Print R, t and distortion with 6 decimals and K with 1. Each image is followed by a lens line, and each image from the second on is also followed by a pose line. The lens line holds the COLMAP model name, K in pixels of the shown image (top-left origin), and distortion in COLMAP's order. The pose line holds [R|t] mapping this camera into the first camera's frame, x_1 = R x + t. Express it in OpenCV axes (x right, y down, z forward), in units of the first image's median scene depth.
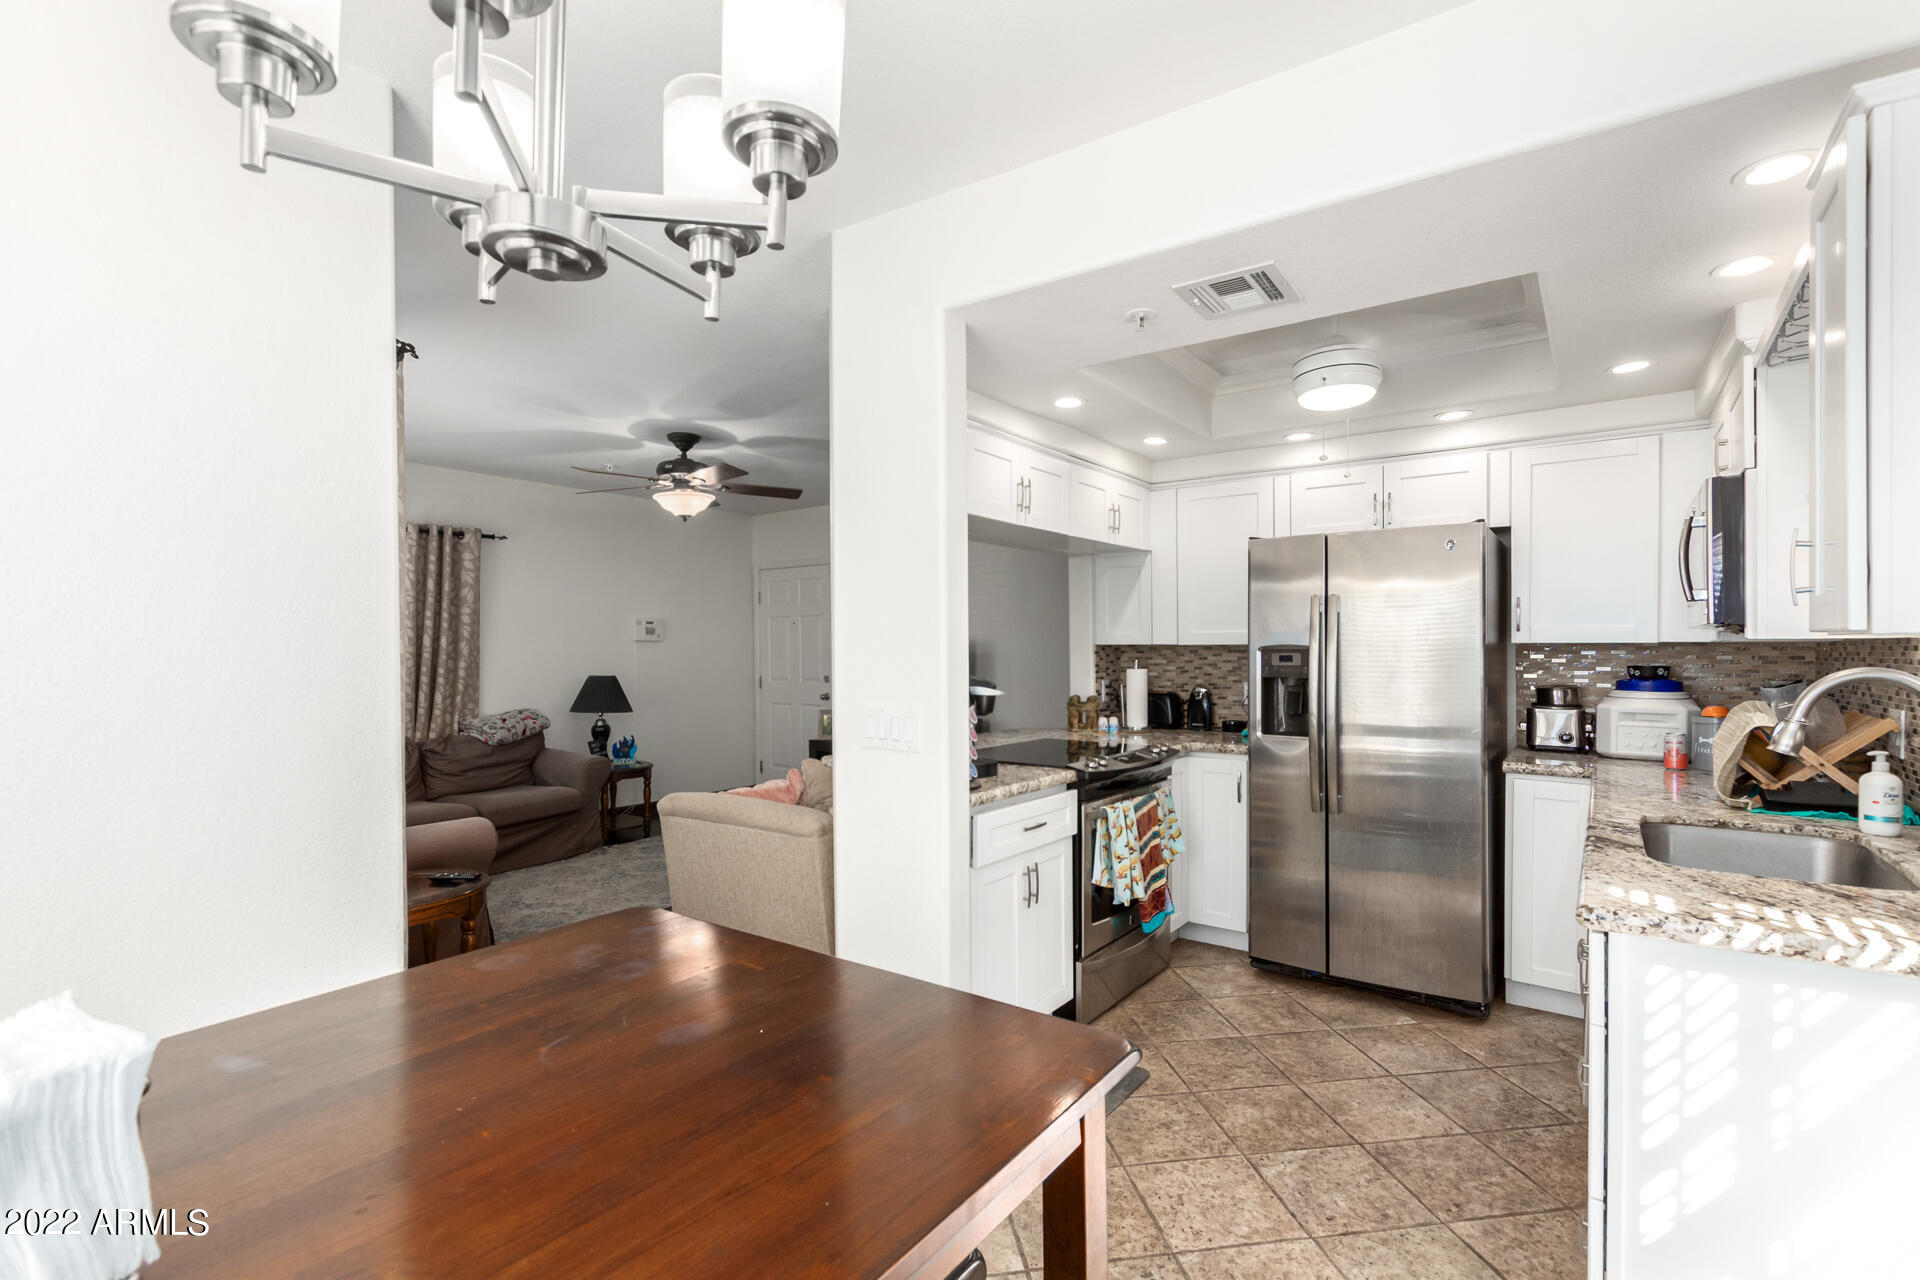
lens RADIAL K [[892.2, 0, 976.4], [0, 892.2, 648.2], [0, 0, 1]] dist [-0.002089, -0.000269]
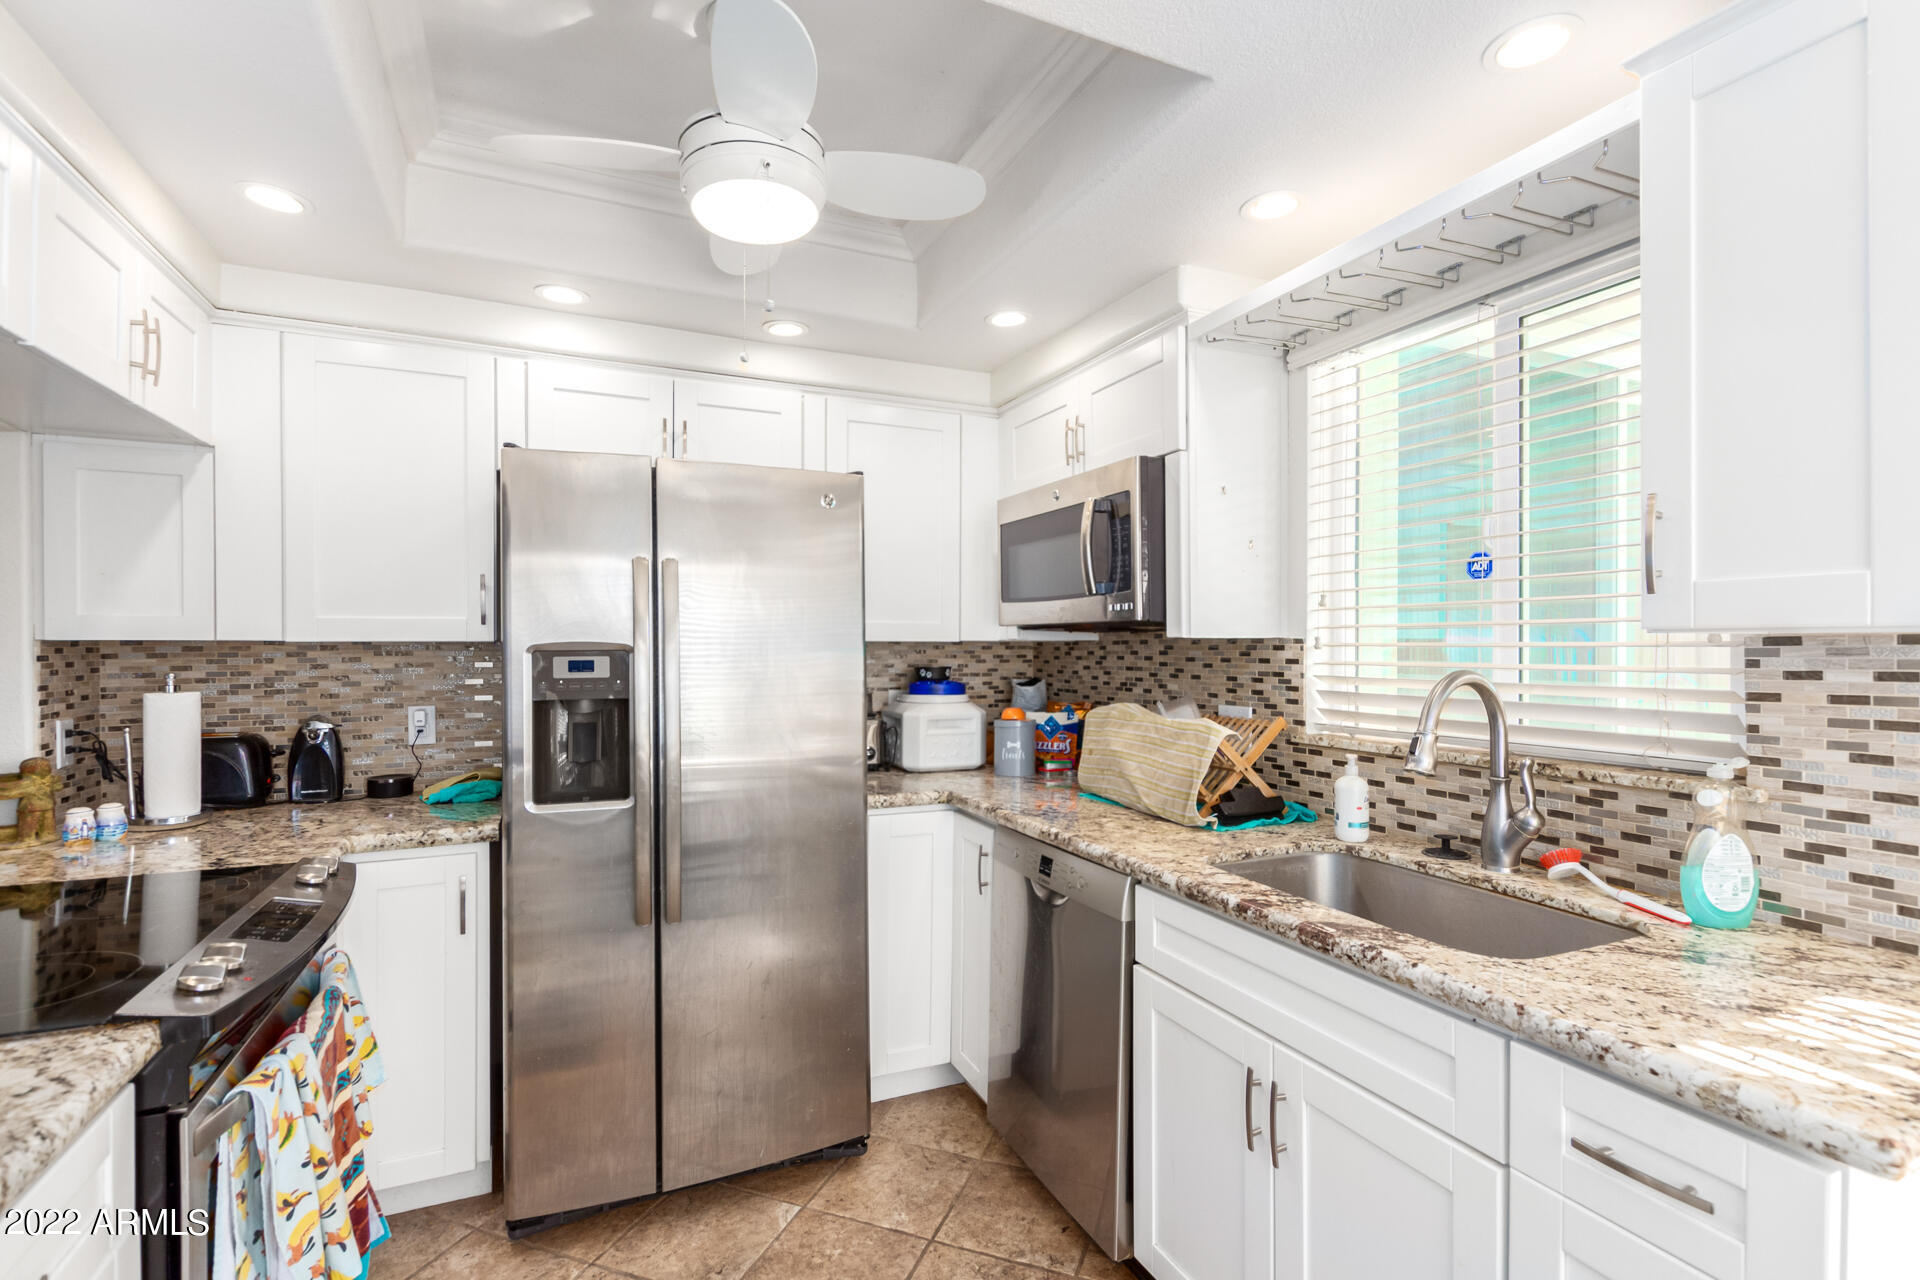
lens RADIAL K [[885.7, 0, 960.0], [0, 885.7, 640.0], [0, 0, 1]] dist [0.001418, -0.000369]
pose [[0.499797, 0.006263, 0.866120, -0.018725], [0.000313, 0.999972, -0.007412, -0.000611], [-0.866143, 0.003975, 0.499781, 0.438329]]
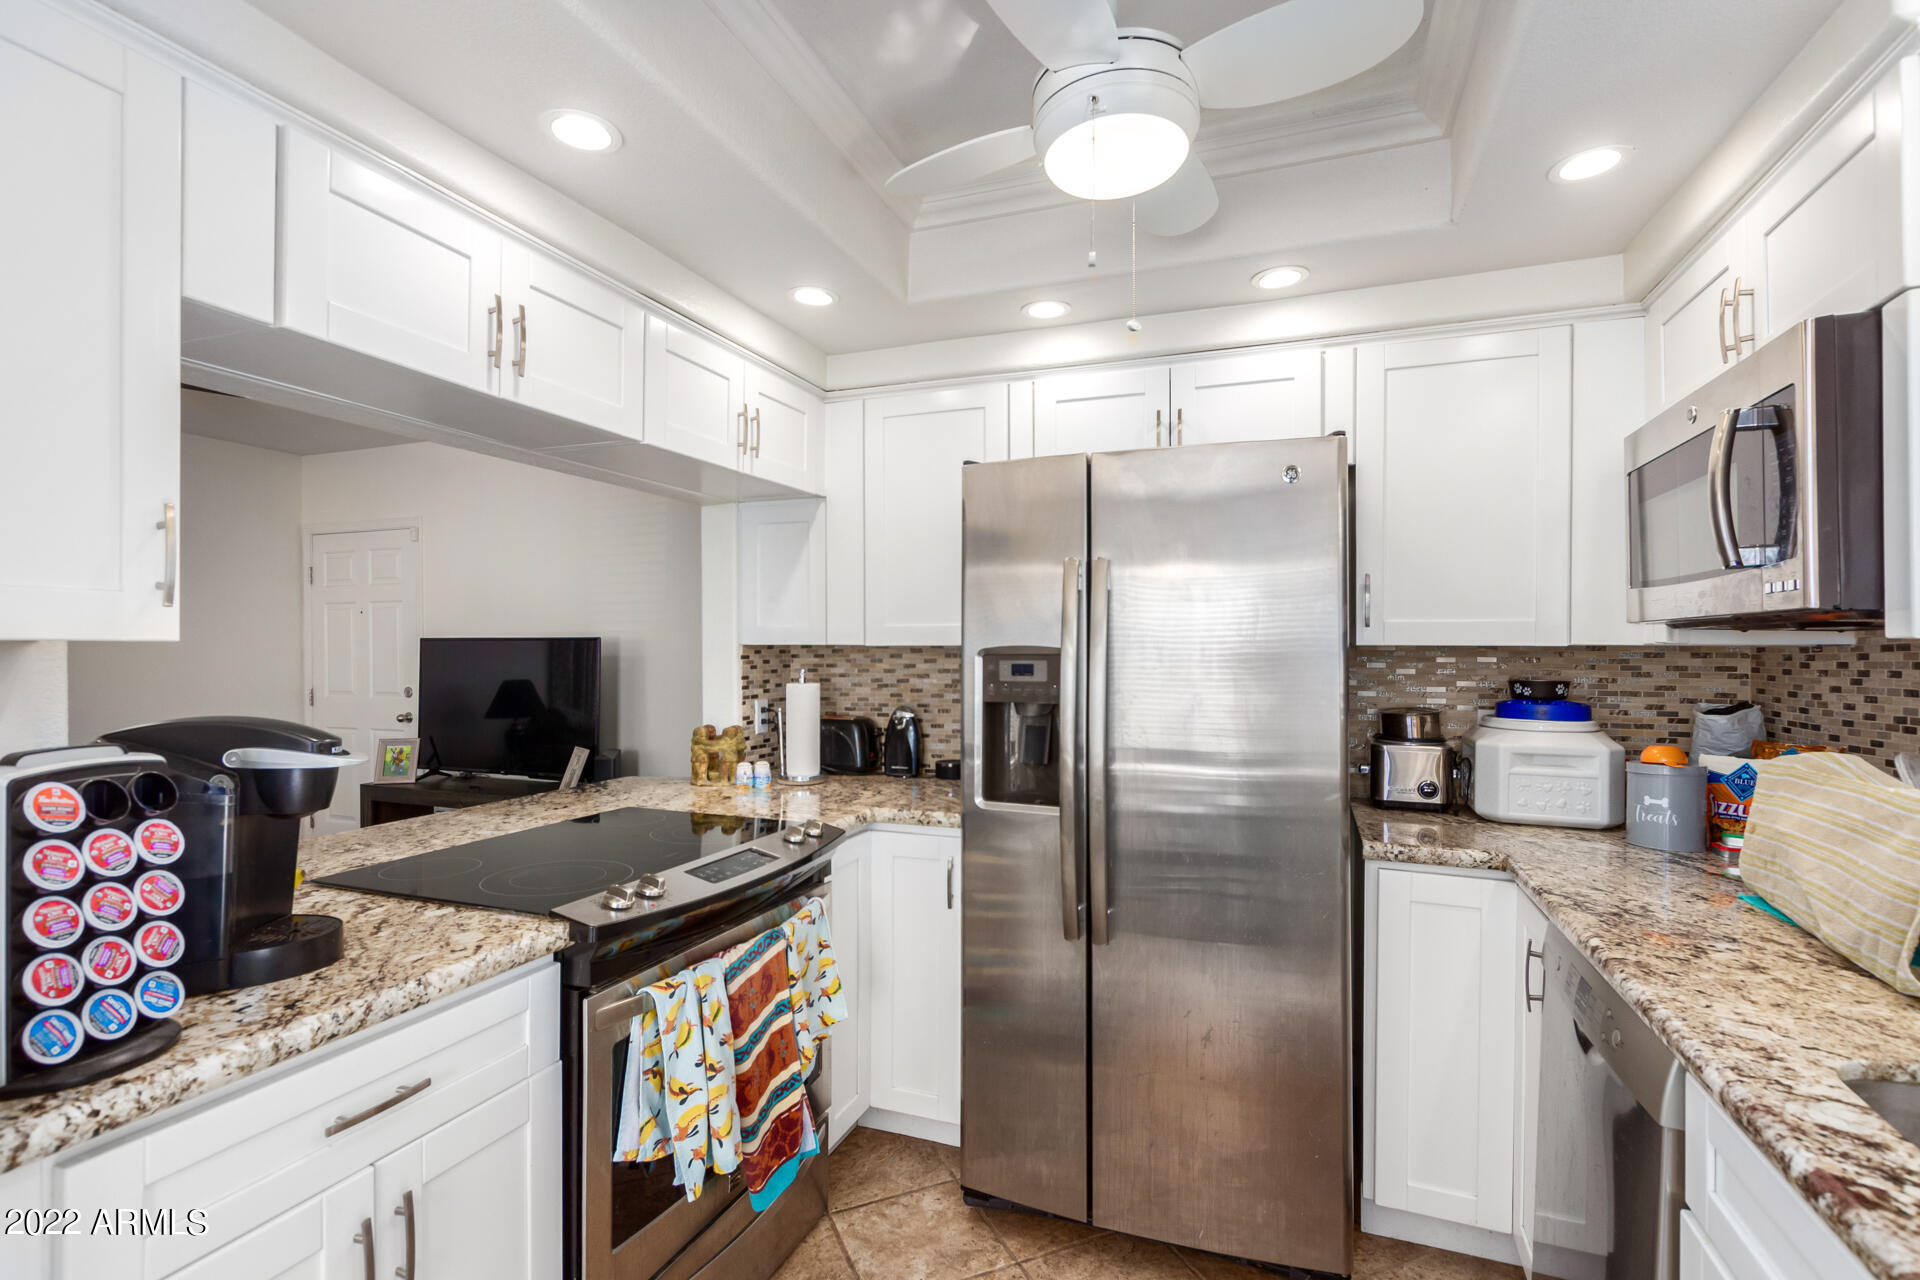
lens RADIAL K [[891.6, 0, 970.4], [0, 891.6, 643.8], [0, 0, 1]] dist [0.010271, -0.001088]
pose [[0.967474, 0.005600, 0.252908, 0.144634], [-0.004191, 0.999973, -0.006108, -0.001406], [-0.252935, 0.004849, 0.967471, 0.385949]]
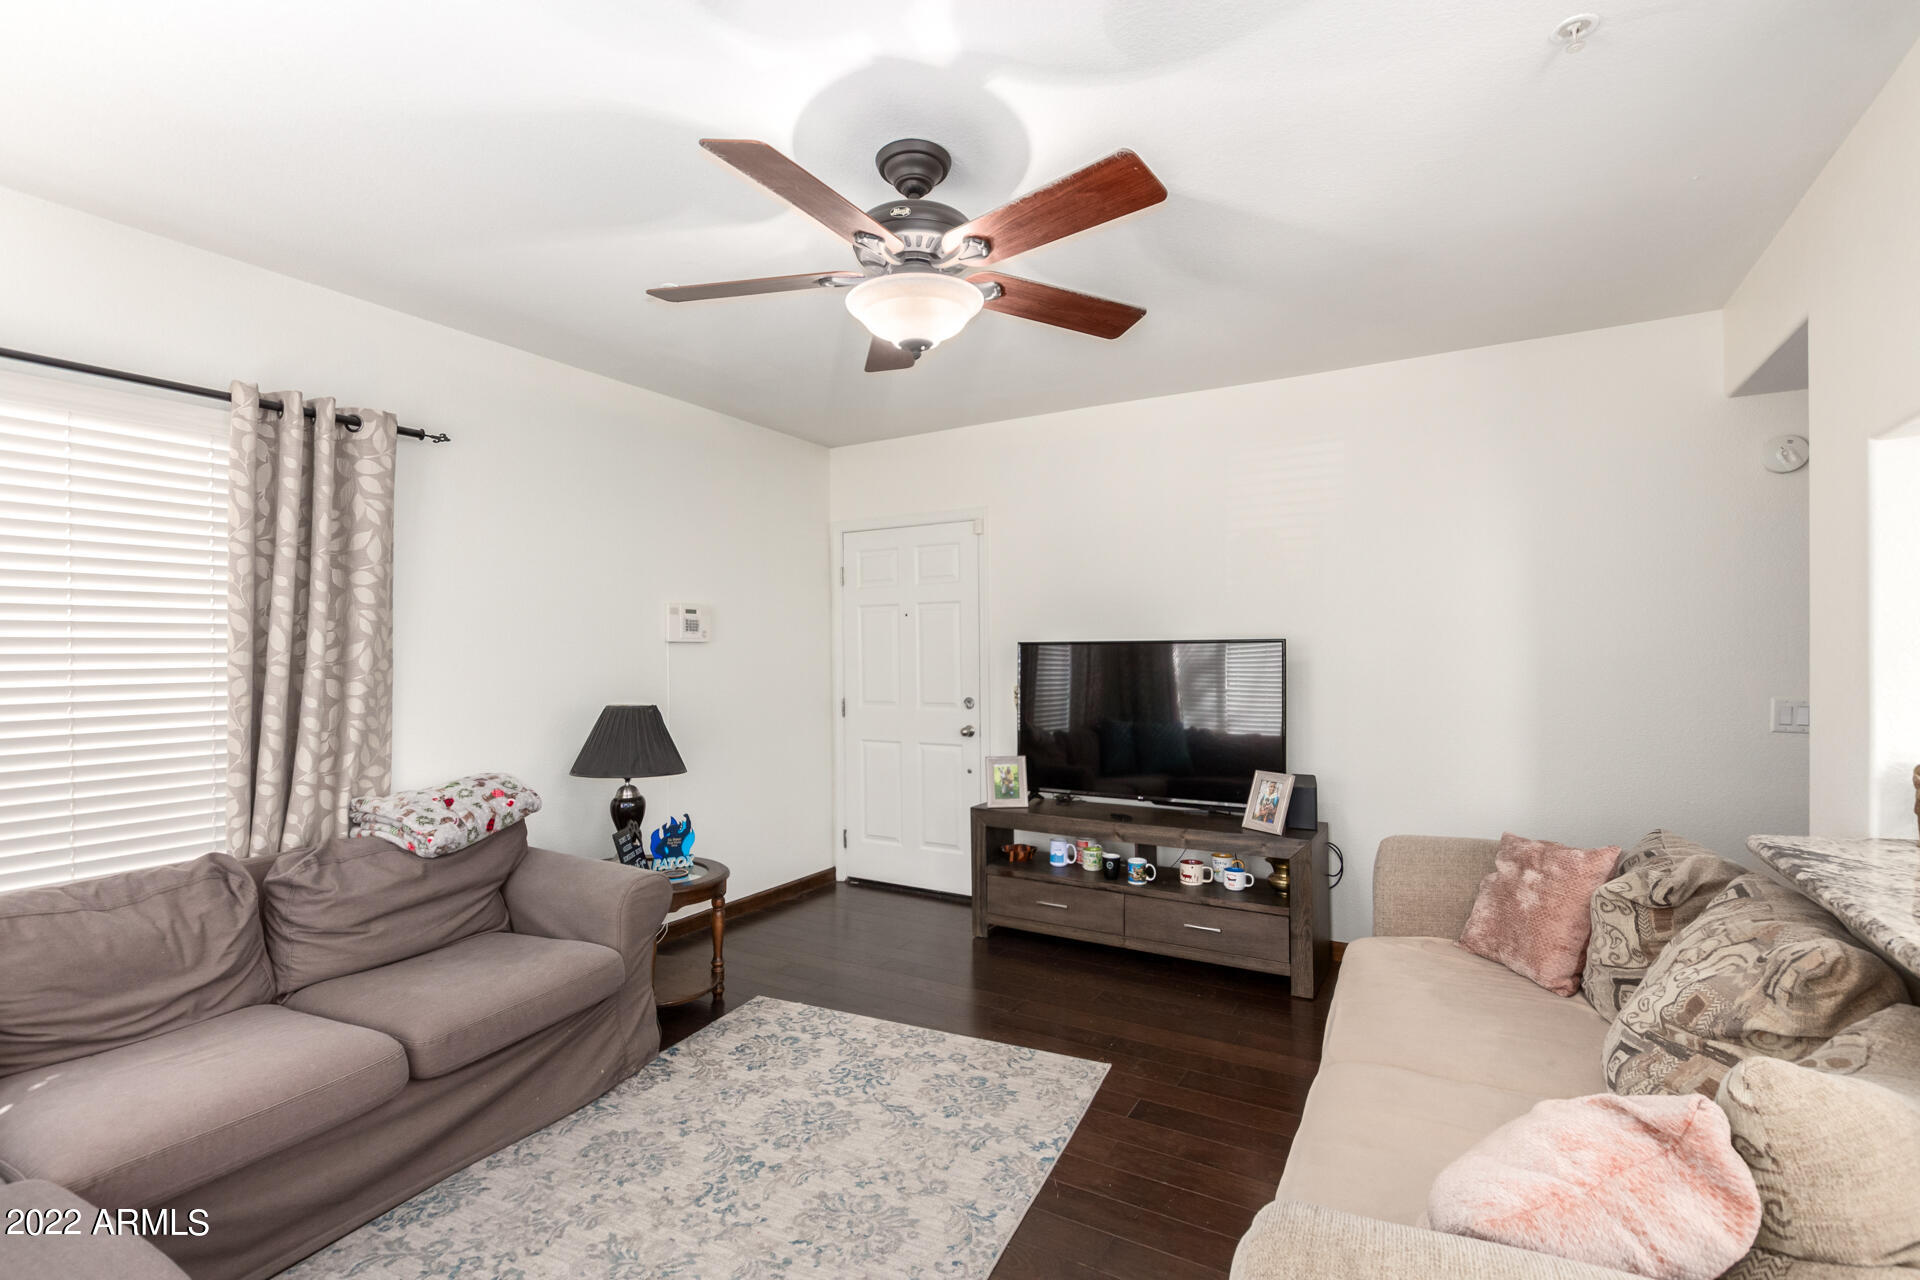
lens RADIAL K [[872.2, 0, 961.1], [0, 872.2, 651.1], [0, 0, 1]] dist [-0.000465, -0.000182]
pose [[0.995367, -0.003575, 0.096077, -0.421300], [0.003990, 0.999984, -0.004123, 0.001407], [-0.096061, 0.004487, 0.995365, 0.708088]]
